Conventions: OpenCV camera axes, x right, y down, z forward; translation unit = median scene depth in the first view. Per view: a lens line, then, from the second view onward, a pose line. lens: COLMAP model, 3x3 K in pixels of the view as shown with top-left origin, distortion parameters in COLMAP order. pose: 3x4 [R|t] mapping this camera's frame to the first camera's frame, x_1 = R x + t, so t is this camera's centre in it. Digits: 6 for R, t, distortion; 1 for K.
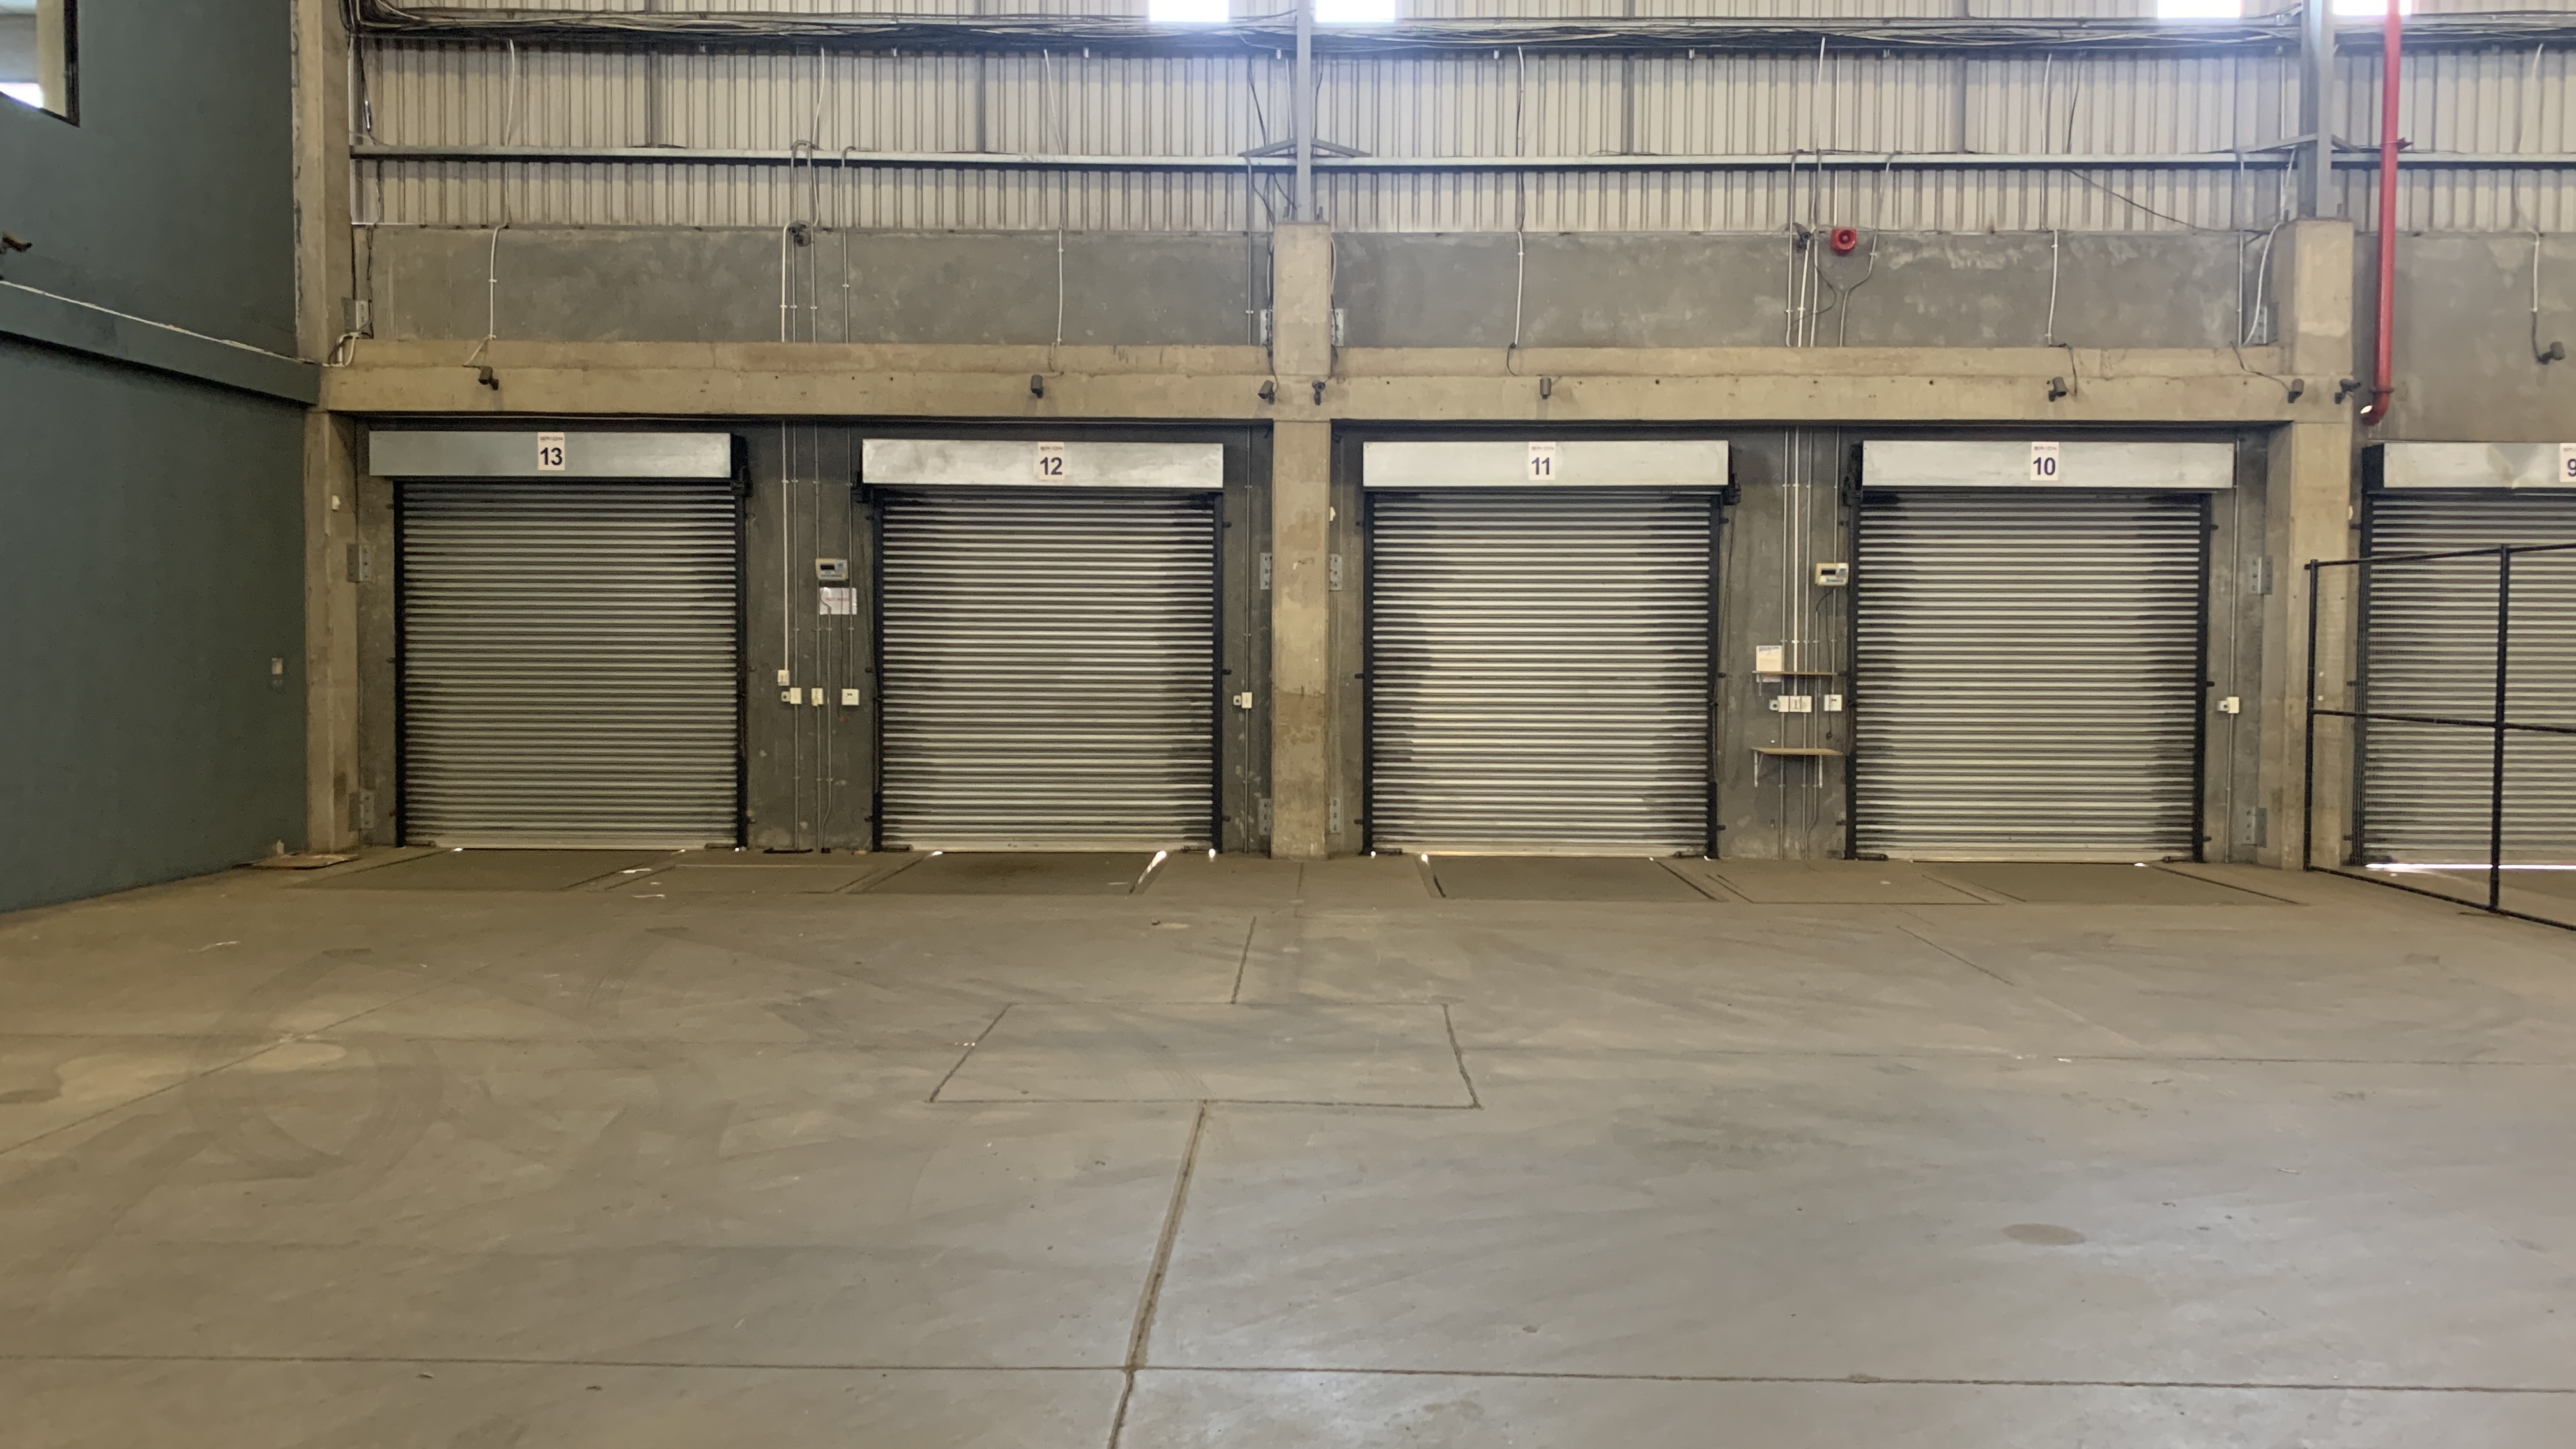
lens RADIAL K [[1951.8, 0, 1273.7], [0, 1951.8, 701.3], [0, 0, 1]] dist [0.060334, -0.083996]
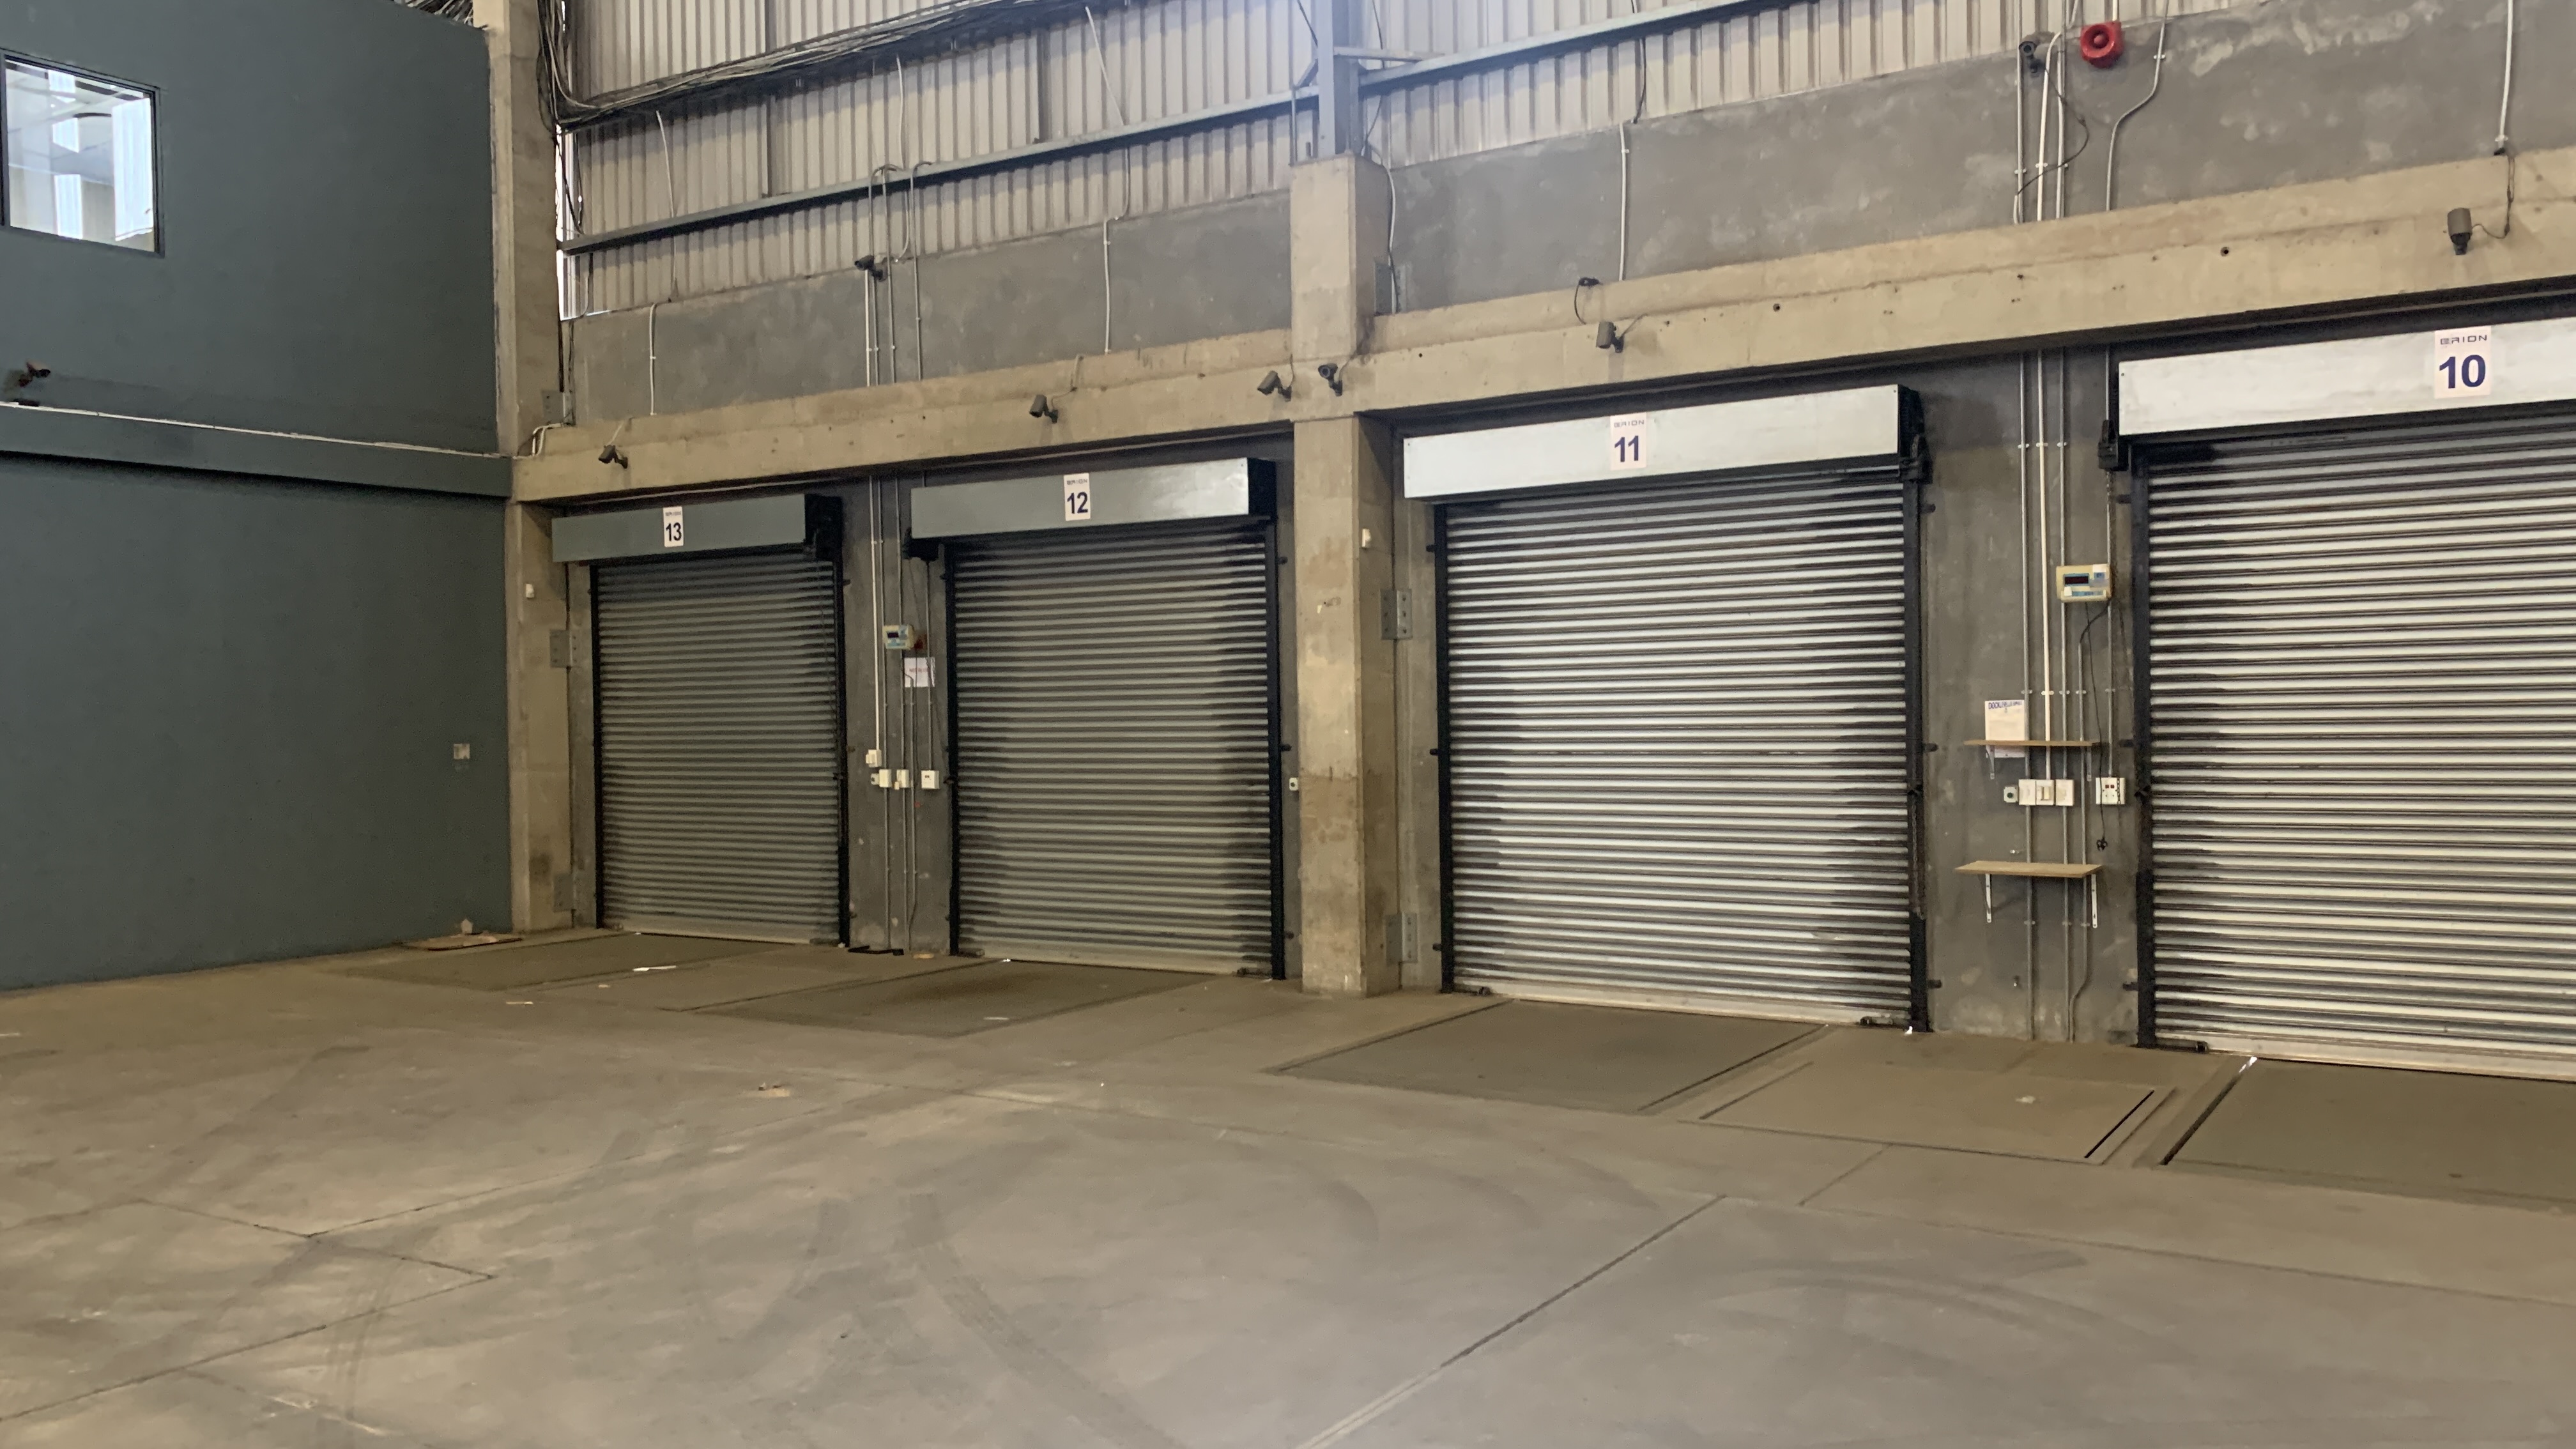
lens RADIAL K [[1951.8, 0, 1286.5], [0, 1951.8, 729.8], [0, 0, 1]] dist [0.060334, -0.083996]
pose [[0.846175, -0.012914, -0.532749, 0.396003], [0.004636, 0.999847, -0.016874, -0.009148], [0.532886, 0.011809, 0.846105, 0.338260]]
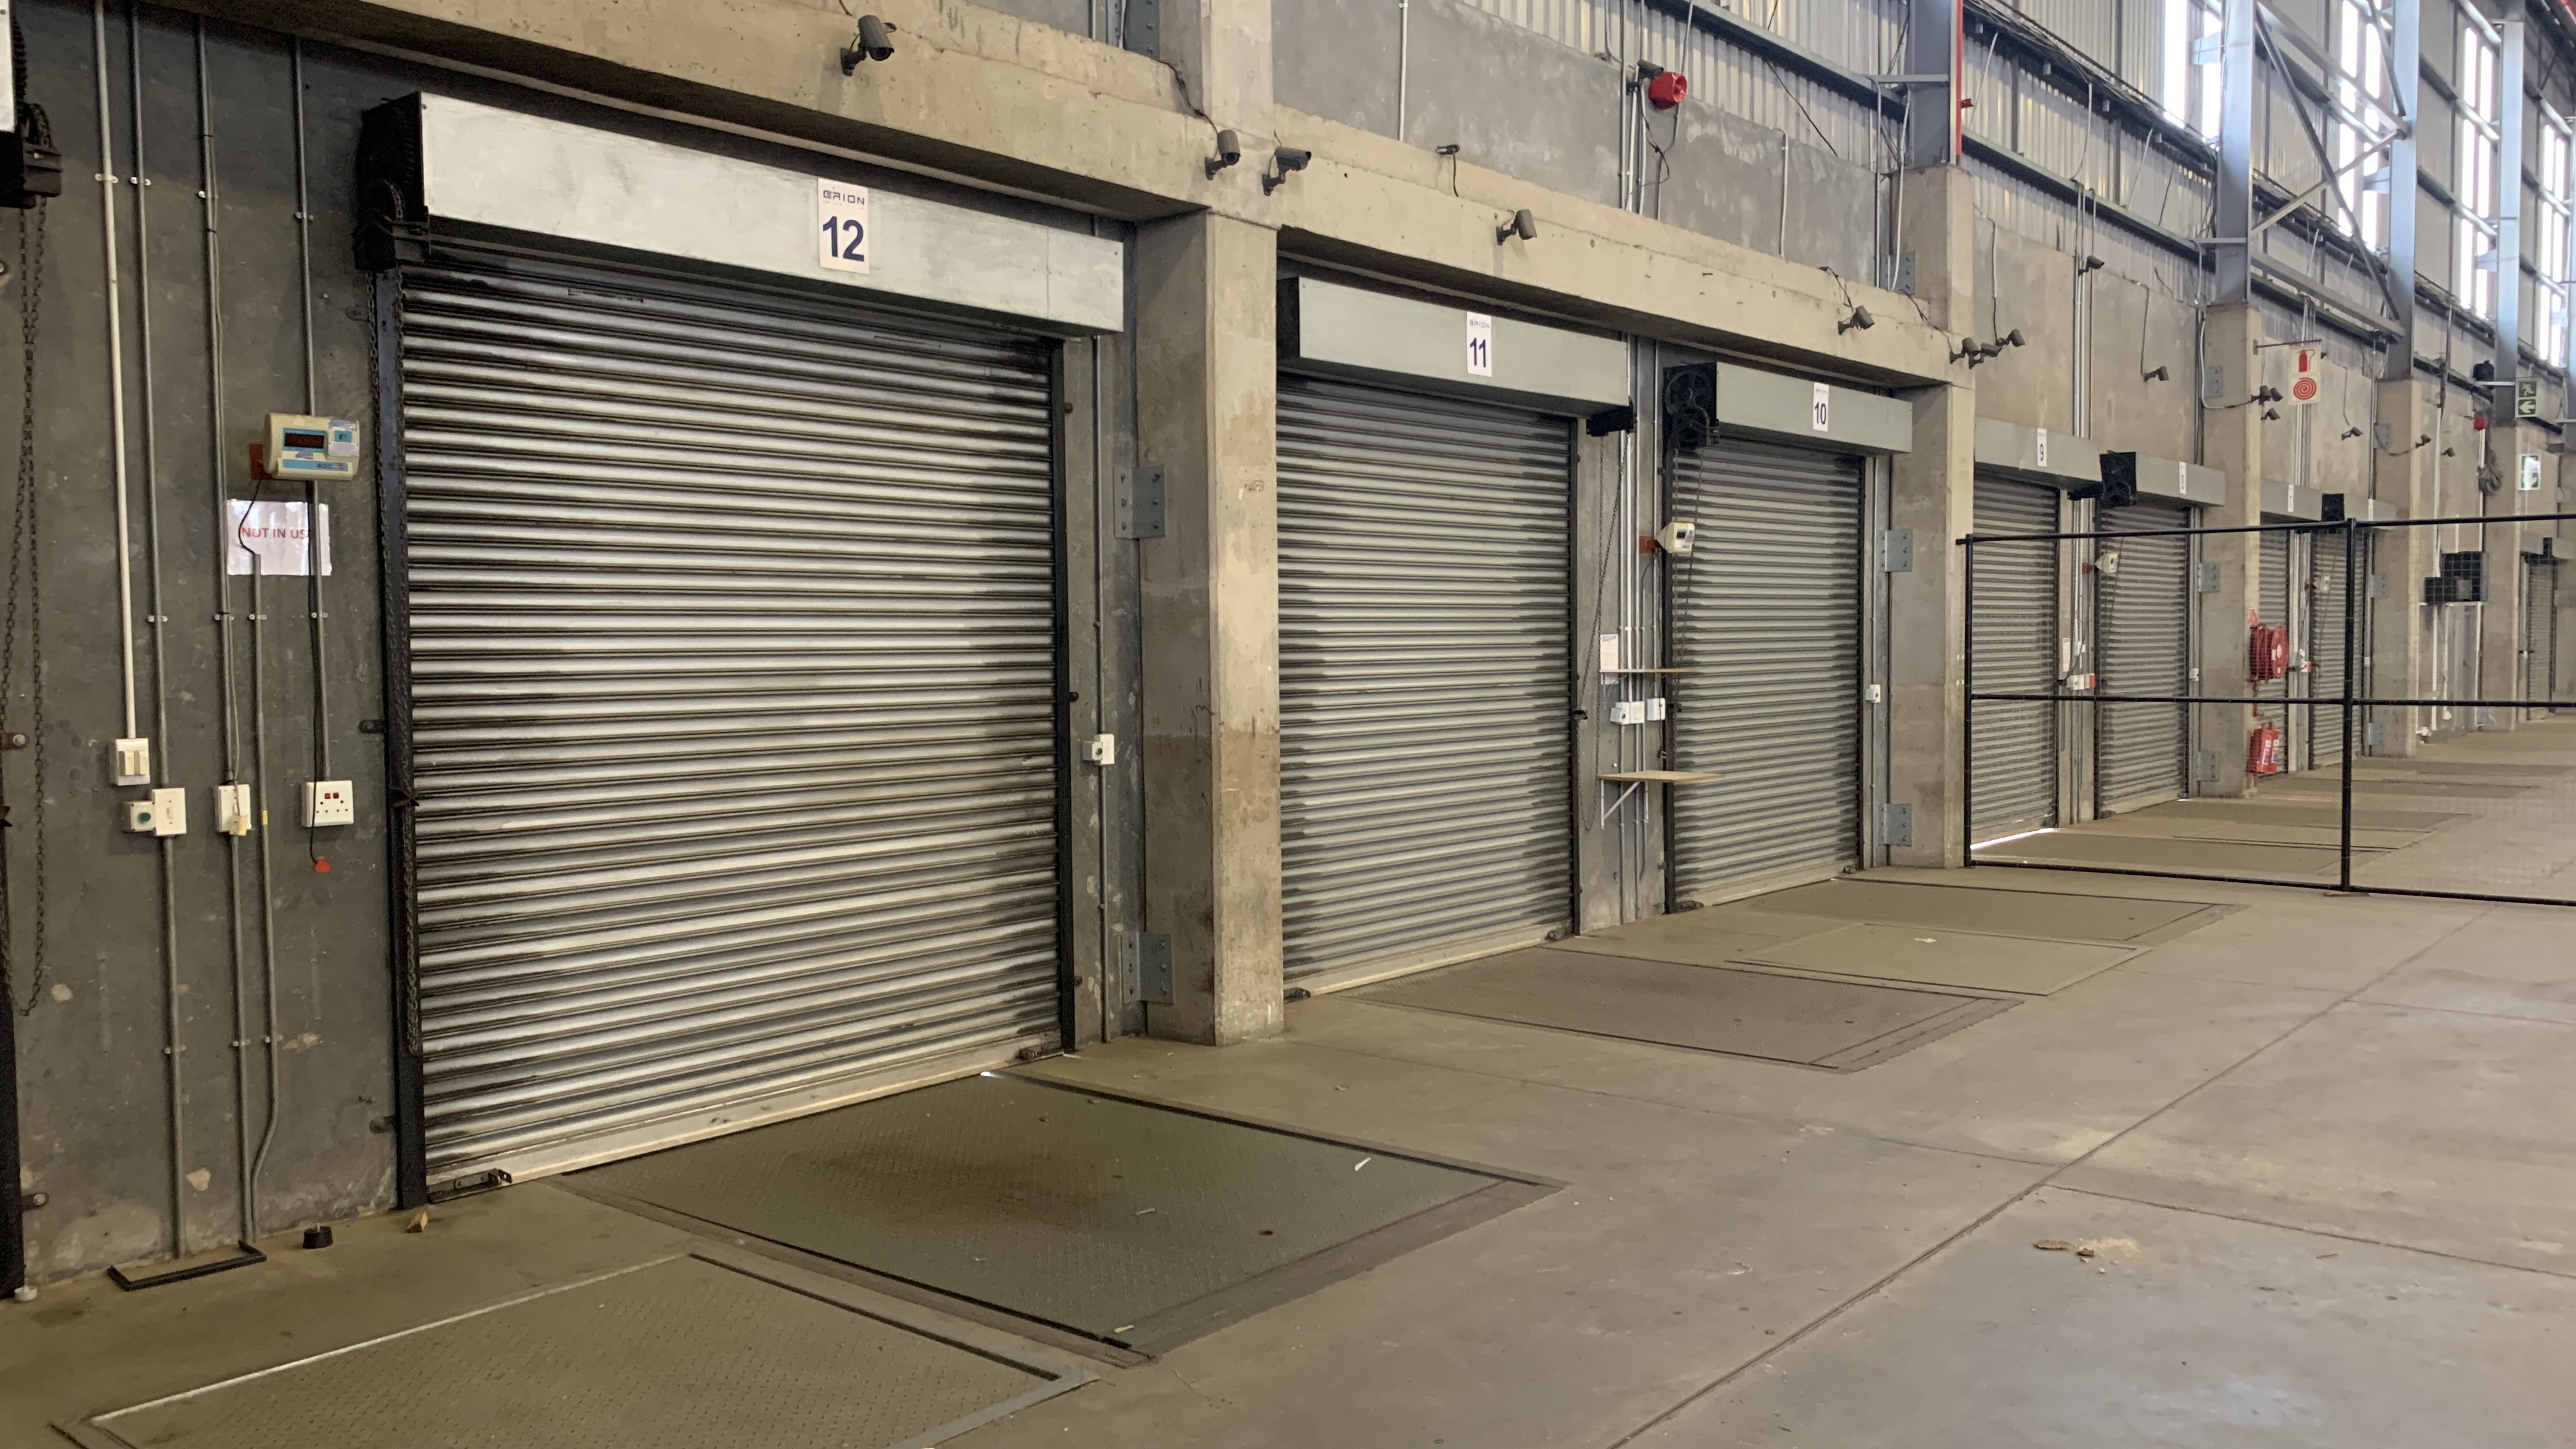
lens RADIAL K [[1951.8, 0, 1273.8], [0, 1951.8, 734.6], [0, 0, 1]] dist [0.060334, -0.083996]
pose [[0.632489, -0.050824, 0.772900, -0.390482], [0.037479, 0.998684, 0.035001, -0.021215], [-0.773662, 0.006830, 0.633562, 0.637200]]
